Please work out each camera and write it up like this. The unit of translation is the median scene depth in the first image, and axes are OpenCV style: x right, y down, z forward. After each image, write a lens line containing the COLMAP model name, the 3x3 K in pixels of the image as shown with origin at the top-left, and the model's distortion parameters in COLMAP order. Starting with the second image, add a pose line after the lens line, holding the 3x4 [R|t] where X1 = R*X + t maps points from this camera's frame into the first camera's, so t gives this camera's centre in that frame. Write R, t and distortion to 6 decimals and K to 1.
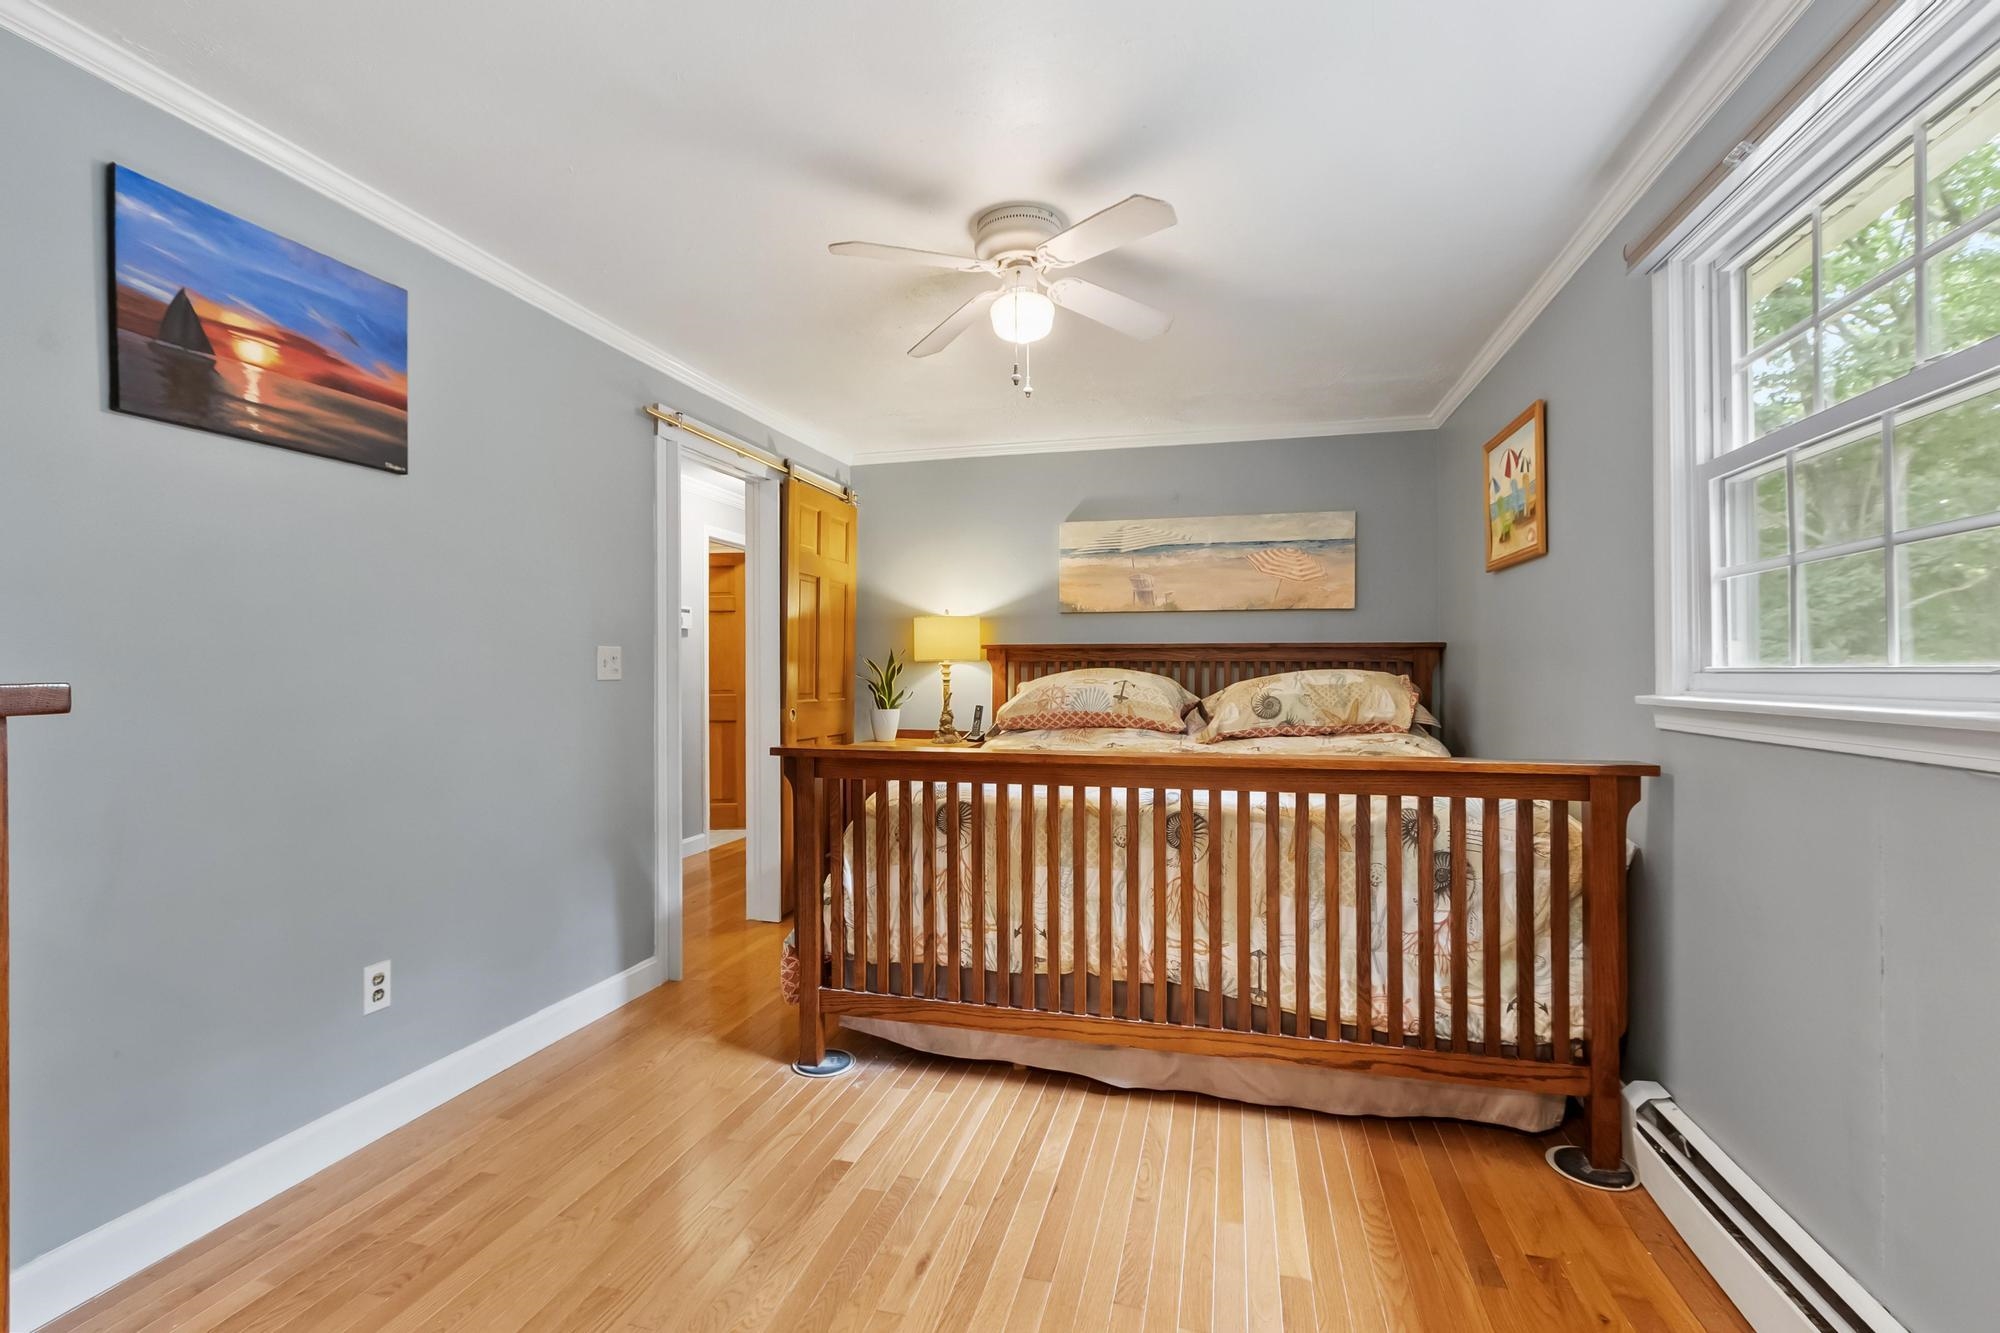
lens RADIAL K [[884.9, 0, 996.6], [0, 884.9, 660.9], [0, 0, 1]] dist [0.000687, 0.000008]
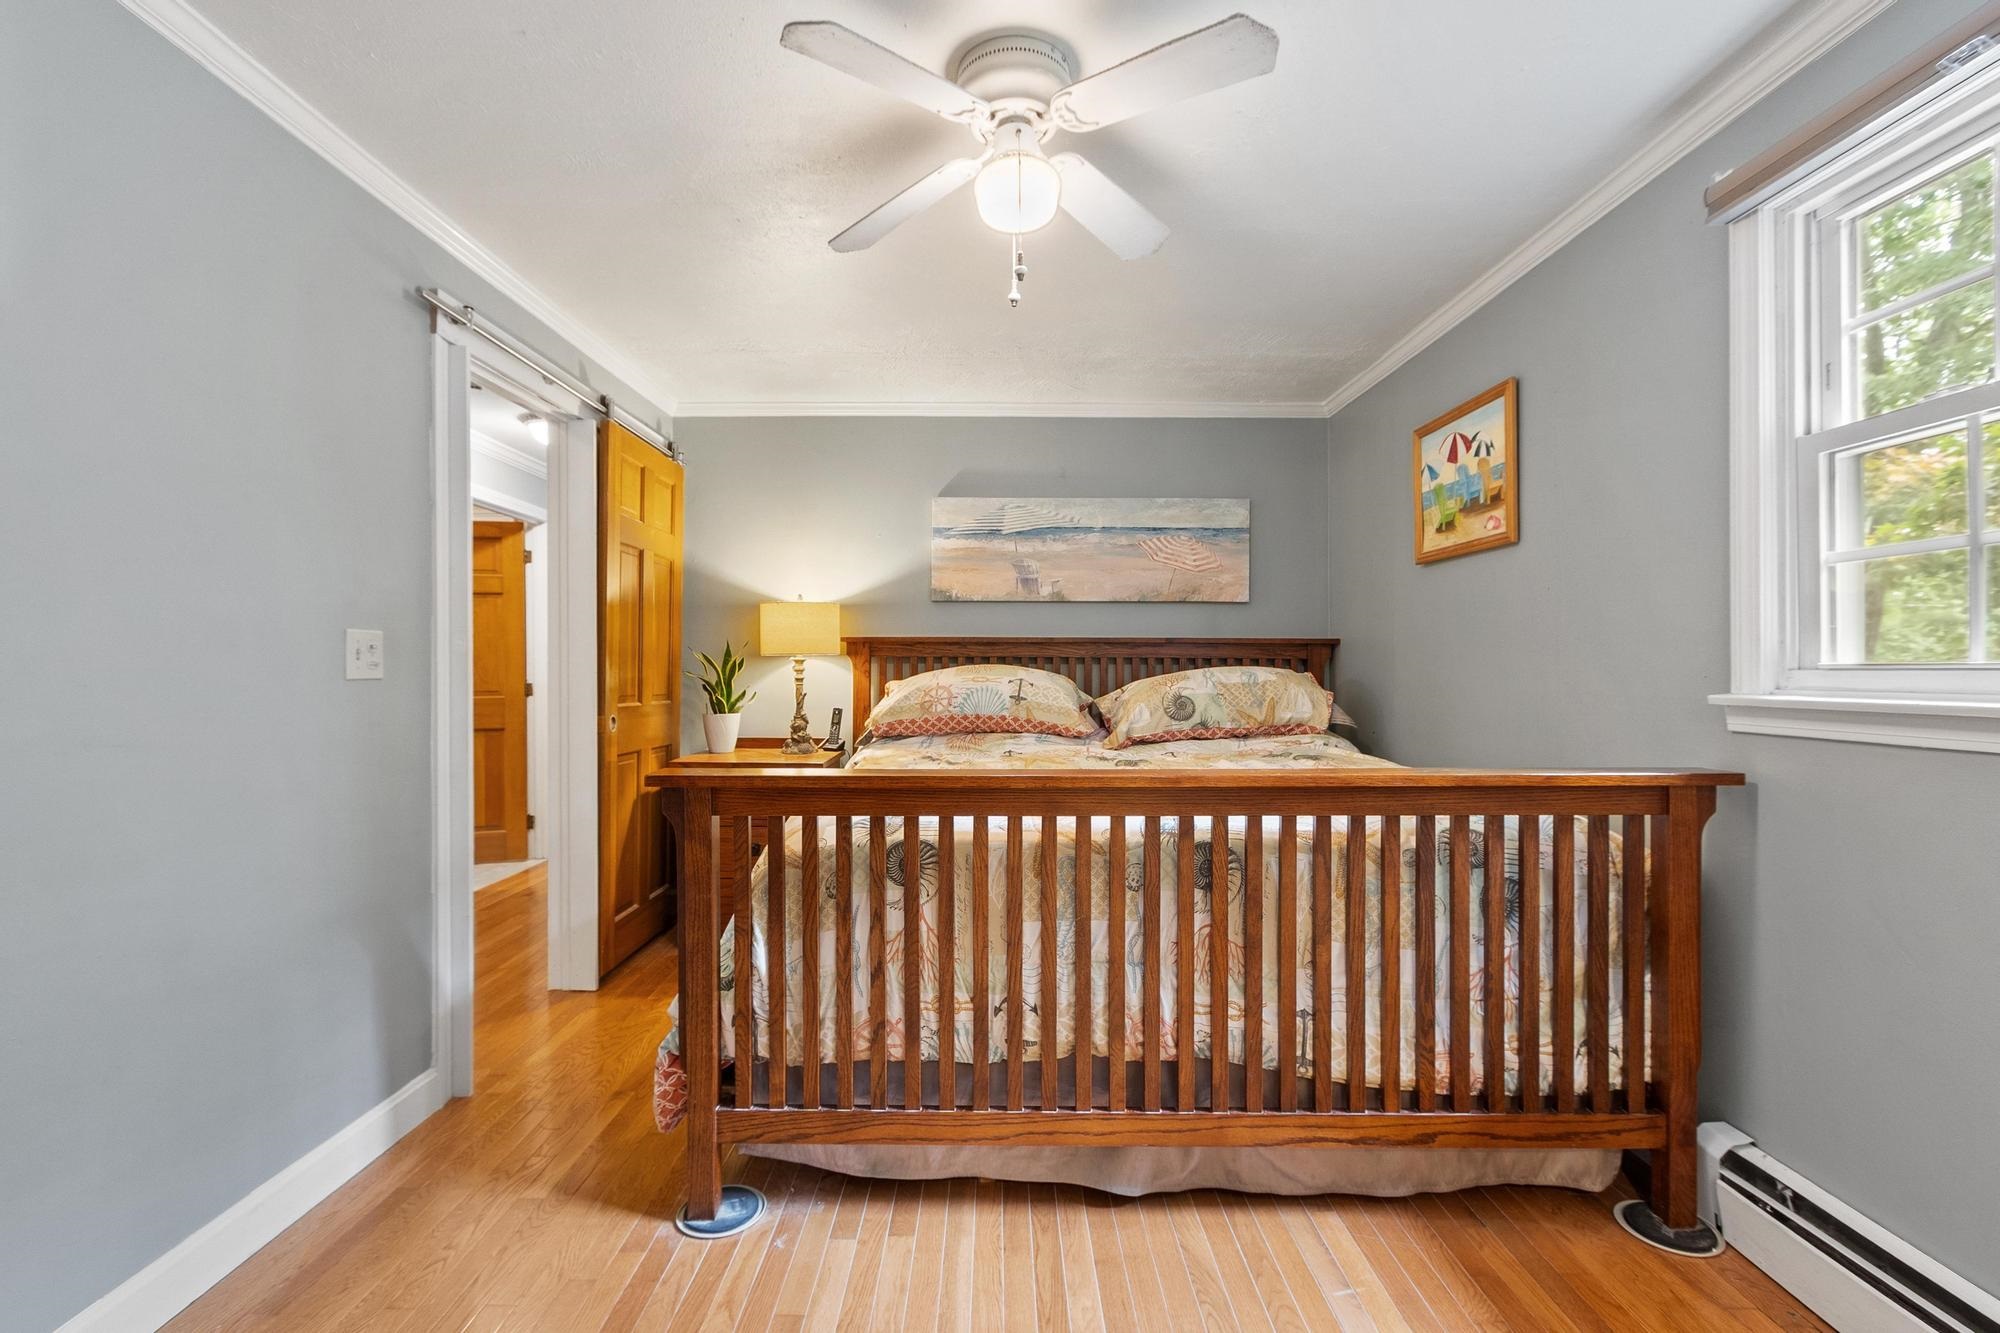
lens RADIAL K [[888.7, 0, 992.9], [0, 888.7, 666.0], [0, 0, 1]] dist [0.000565, -0.000002]
pose [[0.967793, 0.002474, 0.251736, -0.139260], [-0.004529, 0.999961, 0.007585, 0.004261], [-0.251708, -0.008481, 0.967766, 0.210509]]
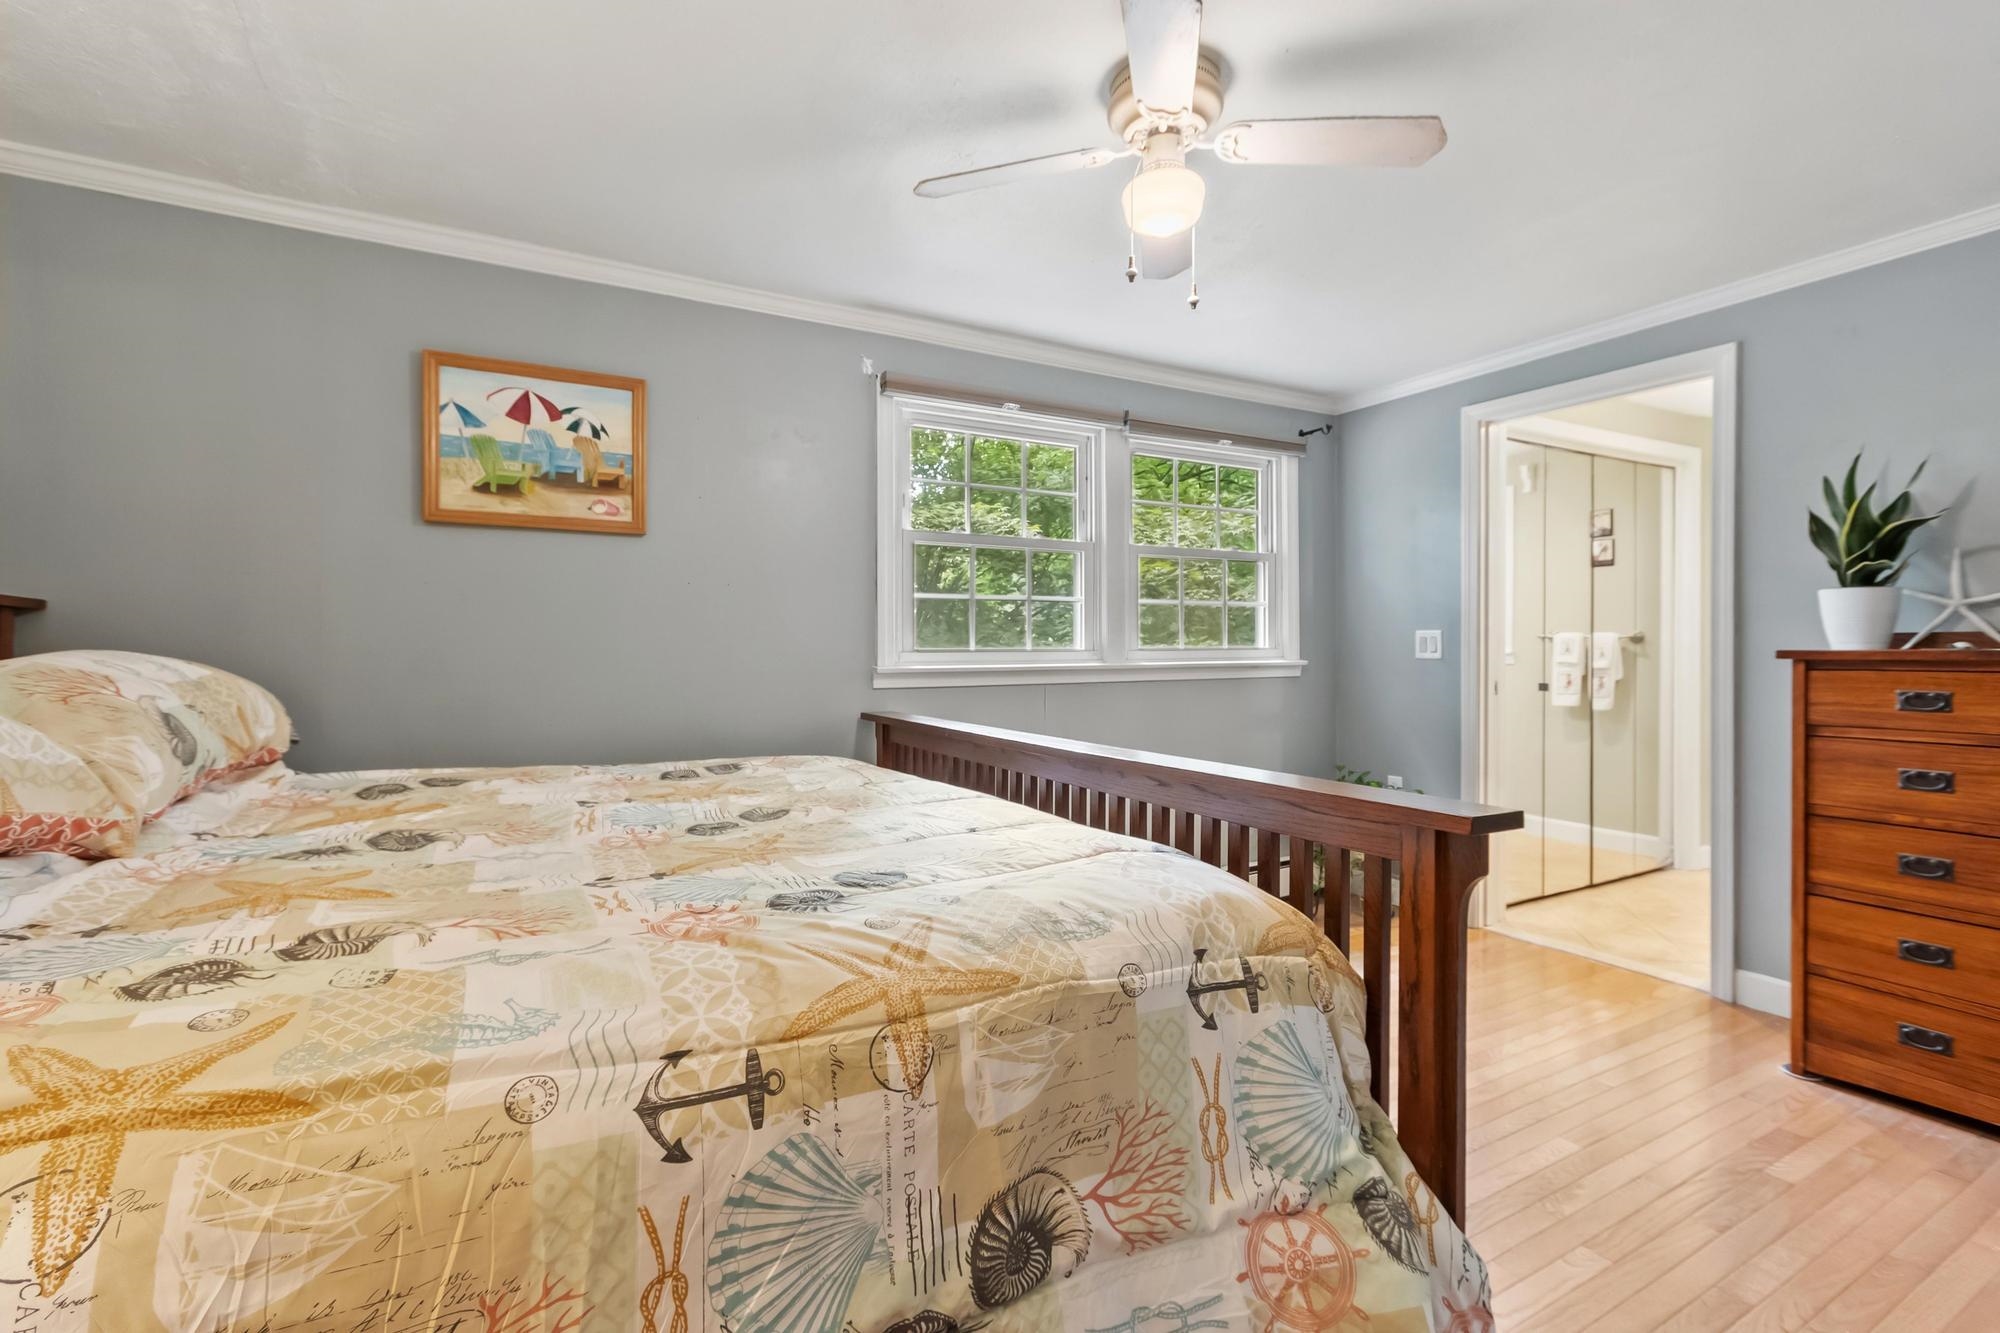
lens RADIAL K [[884.9, 0, 996.6], [0, 884.9, 660.9], [0, 0, 1]] dist [0.000687, 0.000008]
pose [[-0.686431, -0.001872, 0.727193, -0.352994], [-0.000194, 0.999997, 0.002391, 0.017604], [-0.727195, 0.001500, -0.686429, 1.286214]]
